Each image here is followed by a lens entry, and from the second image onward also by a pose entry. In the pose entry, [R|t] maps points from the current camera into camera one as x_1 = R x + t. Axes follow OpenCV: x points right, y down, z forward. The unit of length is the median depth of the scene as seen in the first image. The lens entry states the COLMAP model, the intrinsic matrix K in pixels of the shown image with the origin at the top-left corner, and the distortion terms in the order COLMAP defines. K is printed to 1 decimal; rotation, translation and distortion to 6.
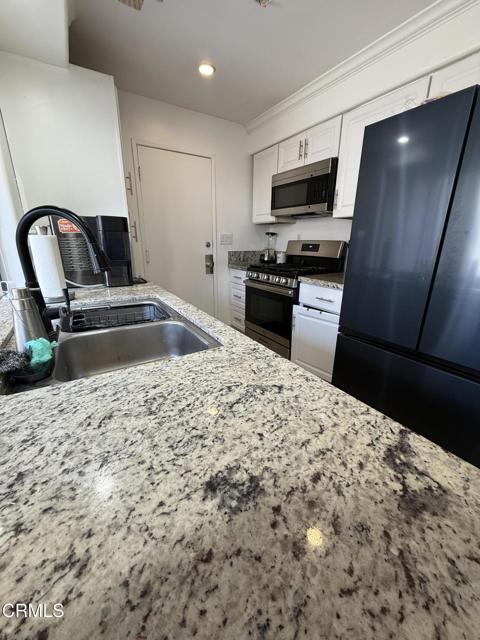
lens RADIAL K [[255.4, 0, 238.9], [0, 255.4, 317.6], [0, 0, 1]] dist [0.002695, 0.000307]
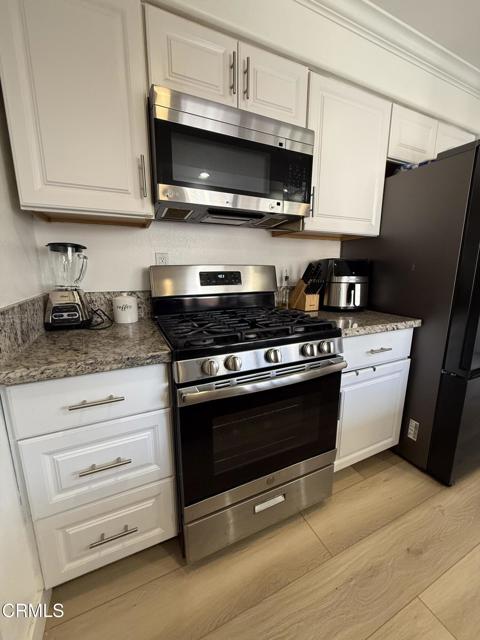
lens RADIAL K [[255.4, 0, 239.2], [0, 255.4, 316.2], [0, 0, 1]] dist [0.002695, 0.000307]
pose [[0.117289, -0.193857, 0.973993, -0.265079], [0.291060, 0.944405, 0.152918, -0.280238], [-0.949488, 0.265555, 0.167192, 0.928924]]
